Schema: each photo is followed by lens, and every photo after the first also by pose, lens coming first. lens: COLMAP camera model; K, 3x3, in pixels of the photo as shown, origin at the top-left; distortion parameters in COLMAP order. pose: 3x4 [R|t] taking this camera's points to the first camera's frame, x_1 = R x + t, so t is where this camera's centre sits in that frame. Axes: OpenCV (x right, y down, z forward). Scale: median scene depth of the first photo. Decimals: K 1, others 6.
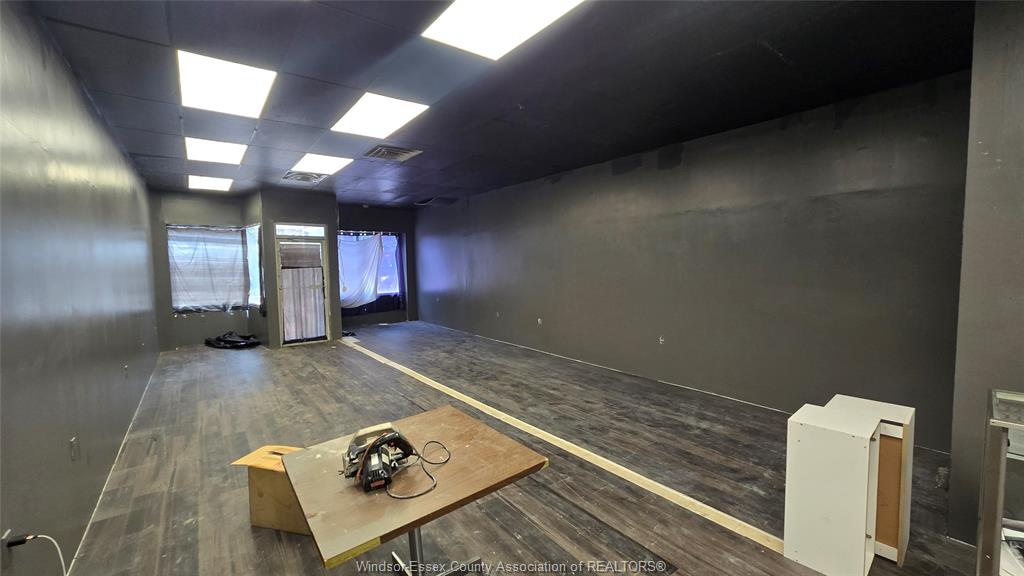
lens RADIAL K [[421.2, 0, 510.0], [0, 421.2, 287.2], [0, 0, 1]] dist [-0.000170, 0.000663]
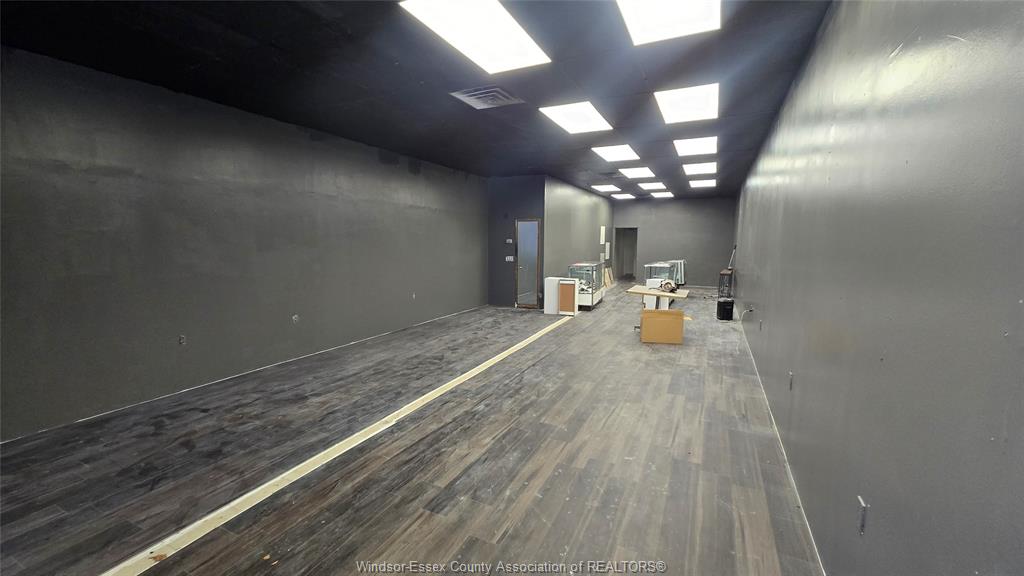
lens RADIAL K [[421.2, 0, 513.6], [0, 421.2, 286.2], [0, 0, 1]] dist [-0.000170, 0.000663]
pose [[-0.471079, -0.083637, 0.878117, -0.955049], [0.057899, 0.990416, 0.125393, -0.057740], [-0.880189, 0.109912, -0.461722, 1.265850]]
